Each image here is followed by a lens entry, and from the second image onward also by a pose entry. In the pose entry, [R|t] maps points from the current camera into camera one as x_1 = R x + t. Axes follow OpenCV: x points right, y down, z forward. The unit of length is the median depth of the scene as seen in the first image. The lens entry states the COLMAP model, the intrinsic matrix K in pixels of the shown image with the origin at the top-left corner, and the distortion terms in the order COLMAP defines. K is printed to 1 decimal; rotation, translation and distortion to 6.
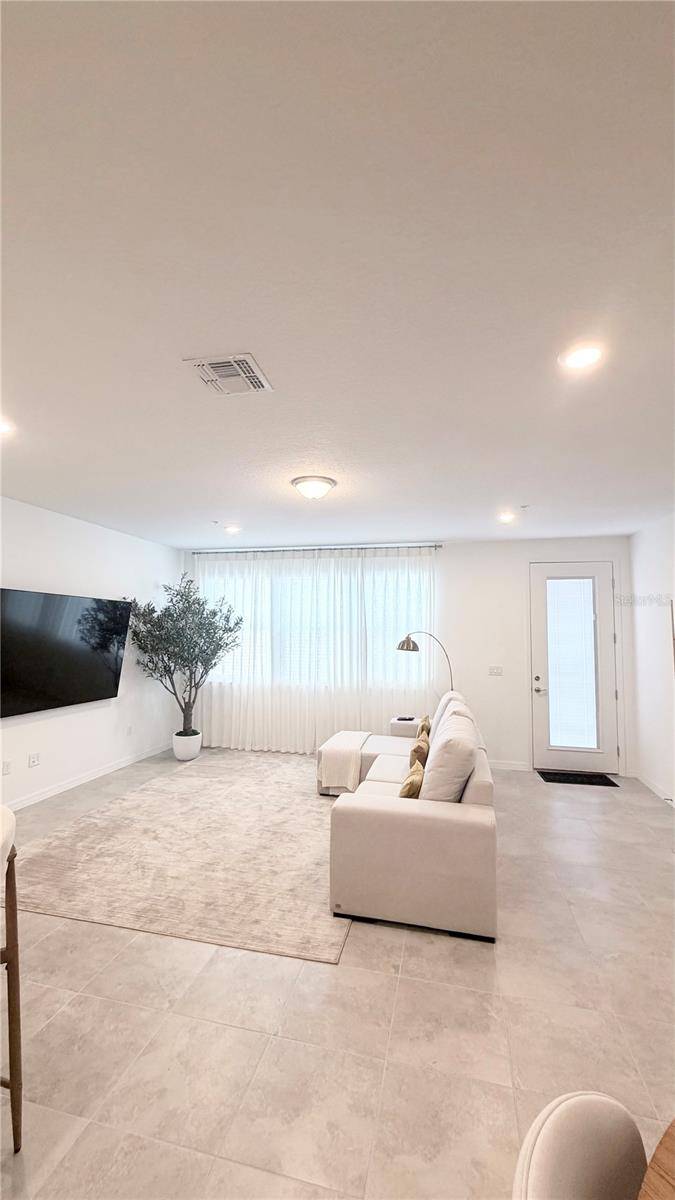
lens RADIAL K [[477.0, 0, 337.5], [0, 477.0, 600.0], [0, 0, 1]] dist [-0.001134, -0.000196]
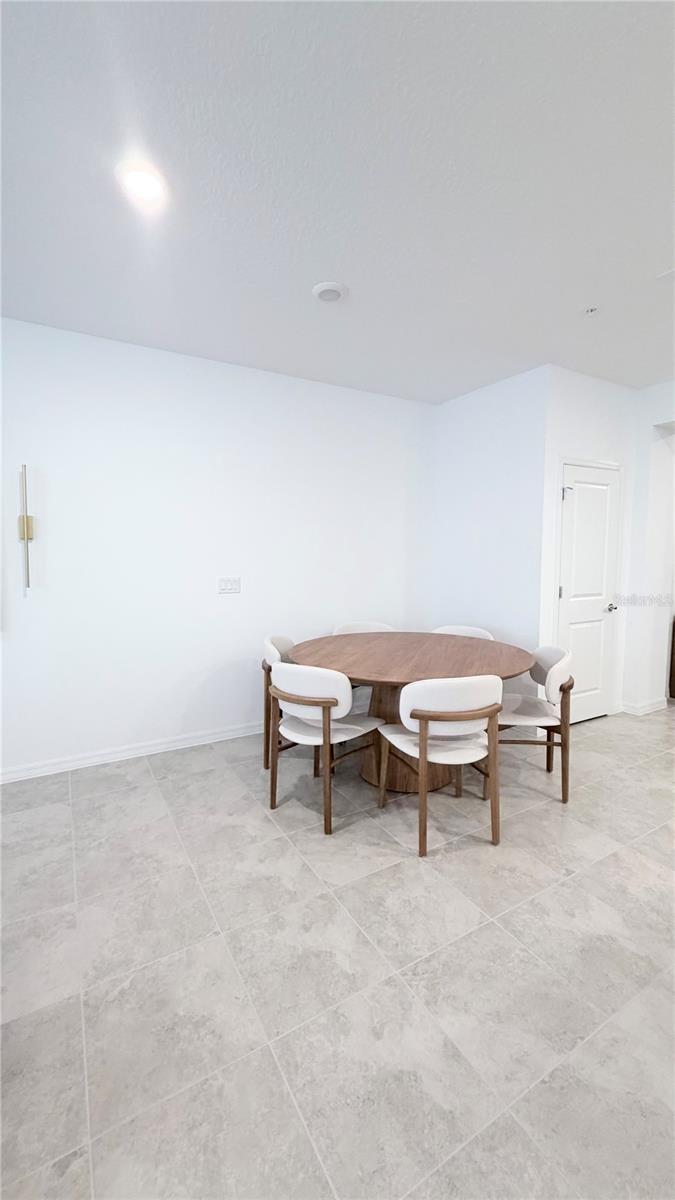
lens RADIAL K [[477.0, 0, 337.5], [0, 477.0, 600.0], [0, 0, 1]] dist [-0.001134, -0.000196]
pose [[-0.694476, -0.081343, 0.714903, -0.177547], [-0.059446, 0.996679, 0.055657, 0.080571], [-0.717056, -0.003845, -0.697005, 0.557885]]
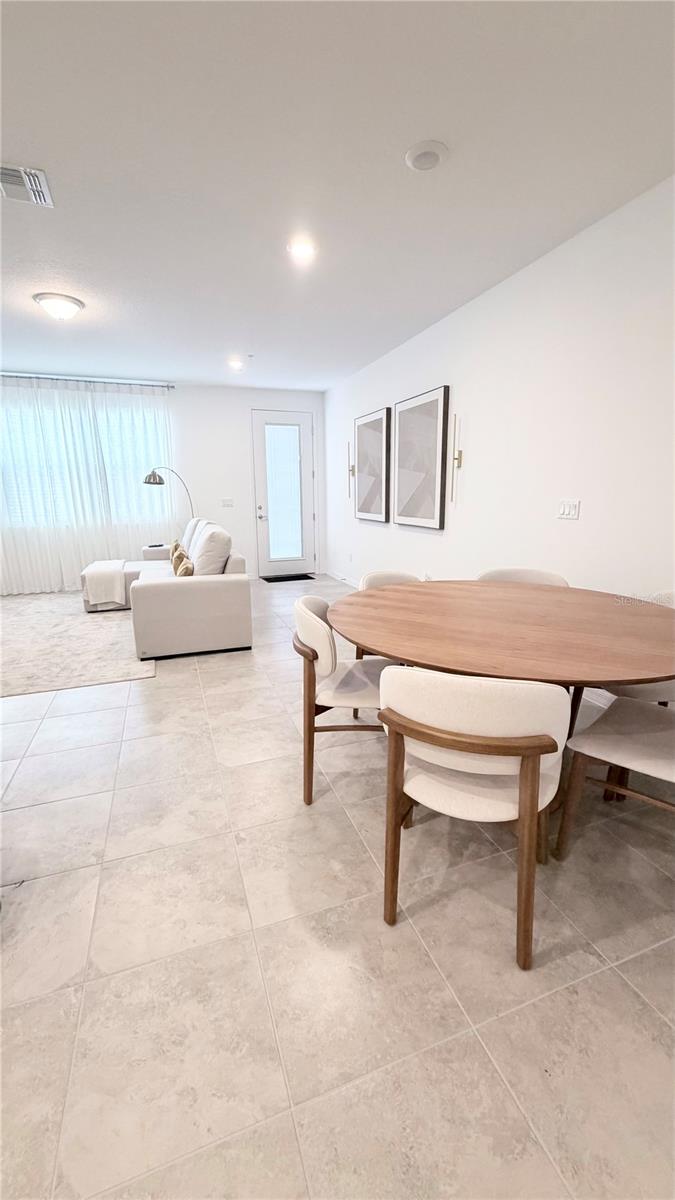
lens RADIAL K [[477.0, 0, 337.5], [0, 477.0, 600.0], [0, 0, 1]] dist [-0.001134, -0.000196]
pose [[0.834375, -0.135887, 0.534184, -0.142463], [-0.020760, 0.960700, 0.276811, 0.054063], [-0.550806, -0.242054, 0.798763, -0.220438]]
